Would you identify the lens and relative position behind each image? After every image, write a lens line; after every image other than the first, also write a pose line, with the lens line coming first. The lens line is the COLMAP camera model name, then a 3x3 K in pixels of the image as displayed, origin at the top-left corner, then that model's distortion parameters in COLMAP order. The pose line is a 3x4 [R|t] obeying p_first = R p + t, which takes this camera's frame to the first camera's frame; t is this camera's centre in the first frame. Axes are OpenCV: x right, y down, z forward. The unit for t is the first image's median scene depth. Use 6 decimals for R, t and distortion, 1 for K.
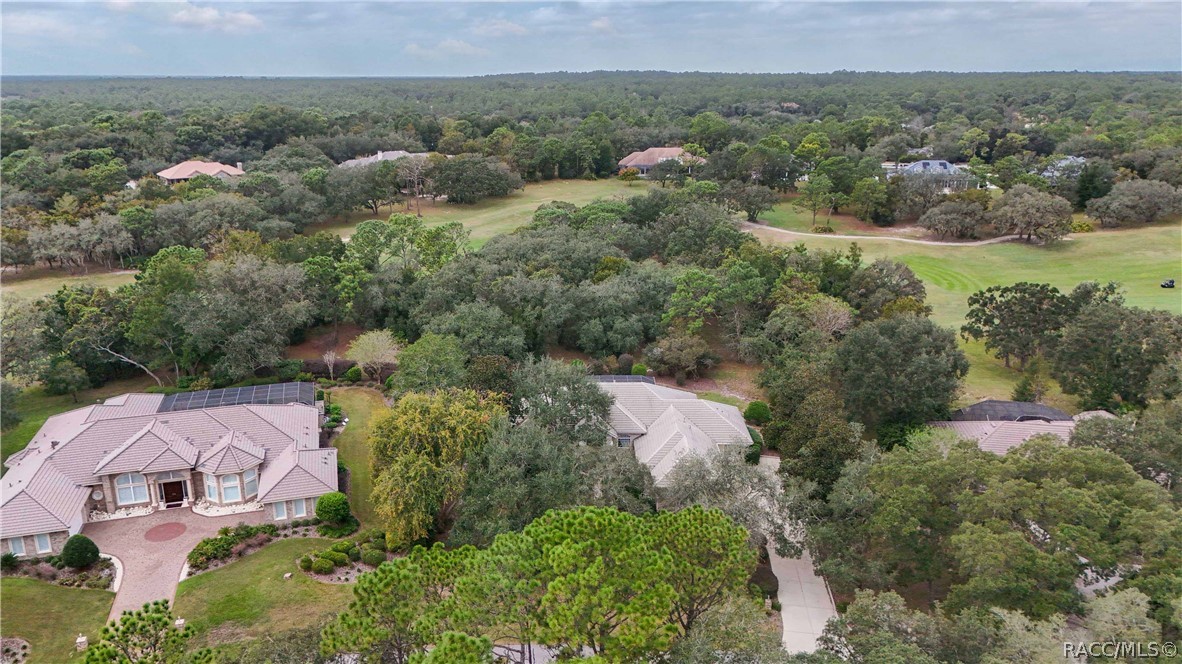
lens RADIAL K [[862.4, 0, 589.7], [0, 862.4, 343.8], [0, 0, 1]] dist [0.071448, -0.074925]
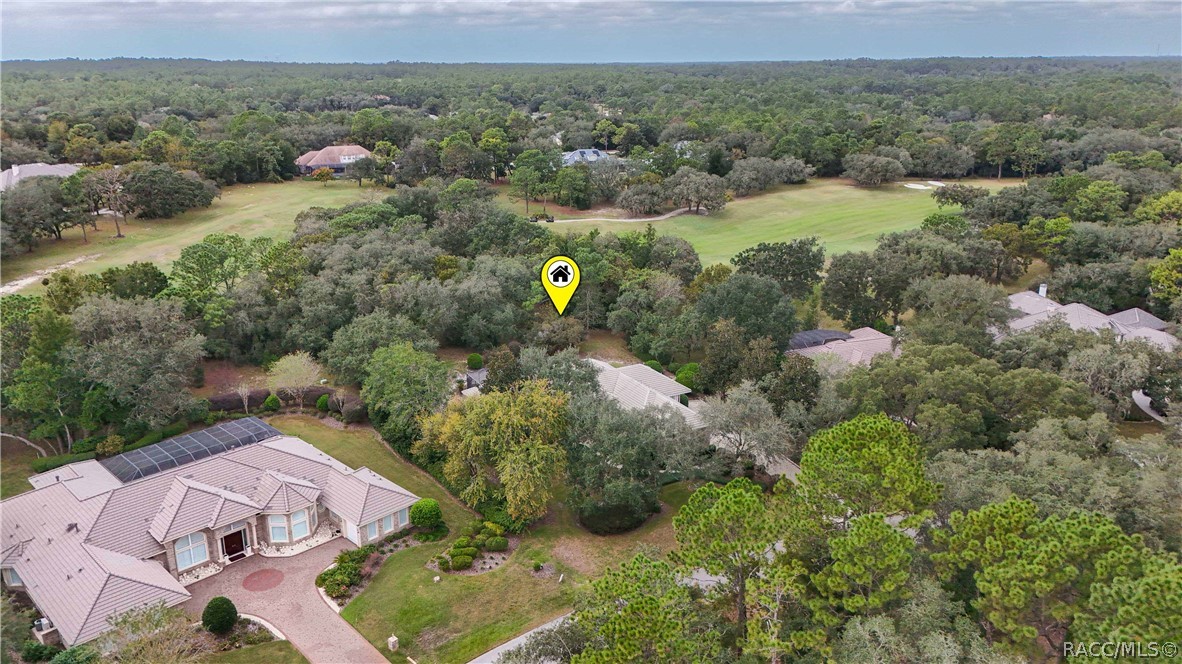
lens RADIAL K [[862.4, 0, 589.7], [0, 862.4, 343.8], [0, 0, 1]] dist [0.071448, -0.074925]
pose [[0.873586, -0.150045, 0.462963, -0.398872], [0.144249, 0.988370, 0.048137, -0.025102], [-0.464801, 0.024730, 0.885070, -0.015380]]
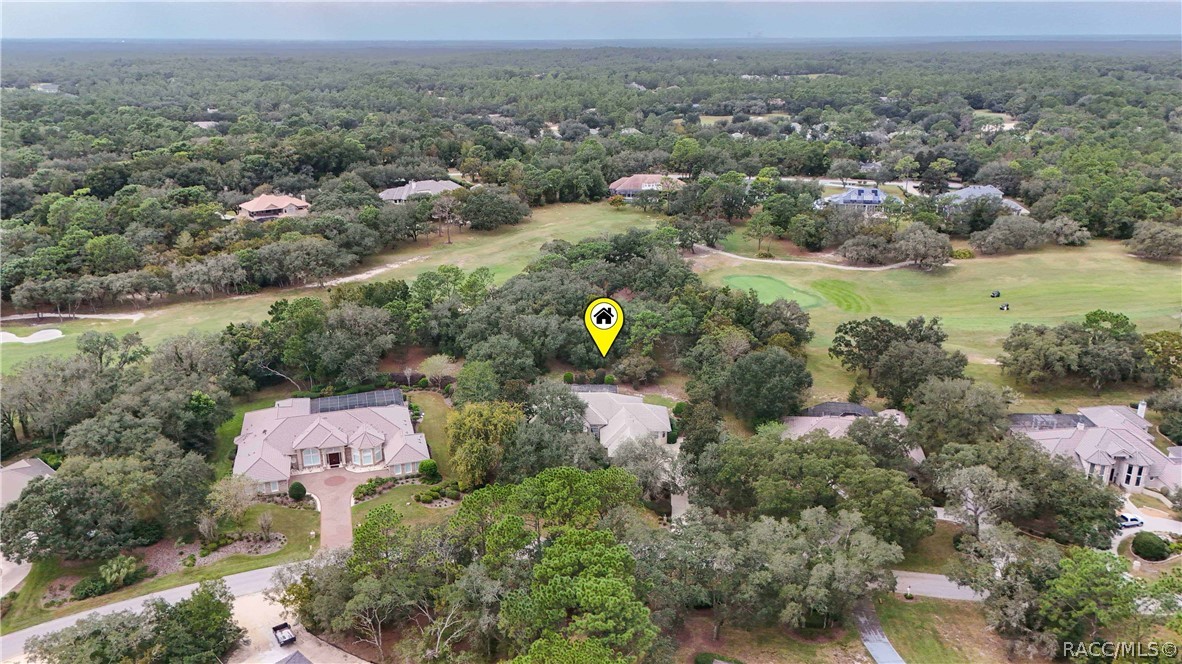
lens RADIAL K [[870.3, 0, 588.8], [0, 870.3, 329.1], [0, 0, 1]] dist [0.080779, -0.079090]
pose [[0.999977, 0.001536, -0.006577, 0.032647], [-0.001385, 0.999739, 0.022800, -0.095776], [0.006610, -0.022790, 0.999718, -0.546480]]
